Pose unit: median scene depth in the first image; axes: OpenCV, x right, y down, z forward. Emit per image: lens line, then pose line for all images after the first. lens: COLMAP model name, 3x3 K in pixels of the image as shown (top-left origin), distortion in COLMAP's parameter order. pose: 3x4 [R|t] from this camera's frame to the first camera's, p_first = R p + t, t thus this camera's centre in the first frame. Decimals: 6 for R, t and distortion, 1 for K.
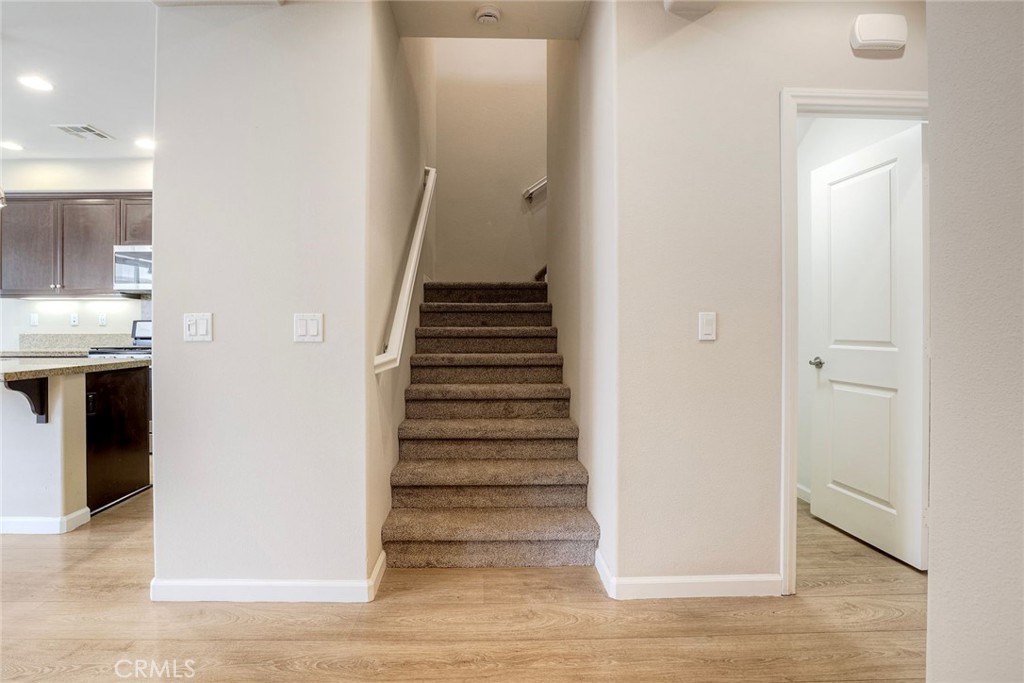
lens RADIAL K [[478.1, 0, 504.5], [0, 478.1, 335.4], [0, 0, 1]] dist [-0.005417, -0.000723]
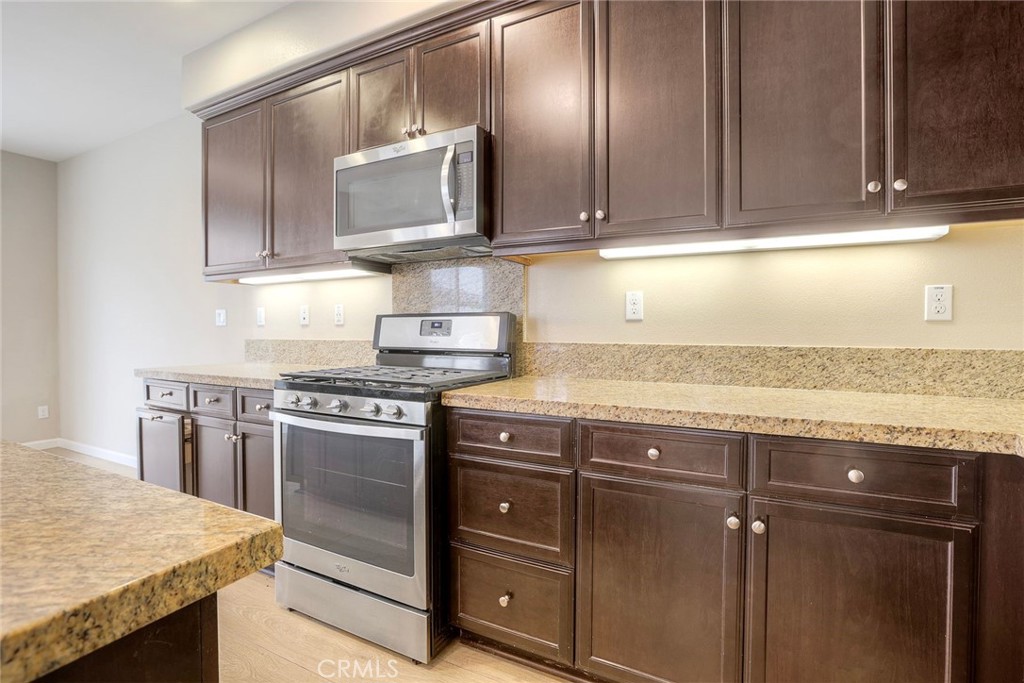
lens RADIAL K [[478.1, 0, 513.4], [0, 478.1, 340.3], [0, 0, 1]] dist [-0.005417, -0.000723]
pose [[0.864853, 0.004598, -0.502004, -0.400451], [0.005198, 0.999822, 0.018112, -0.012393], [0.501998, -0.018273, 0.864676, 0.637050]]
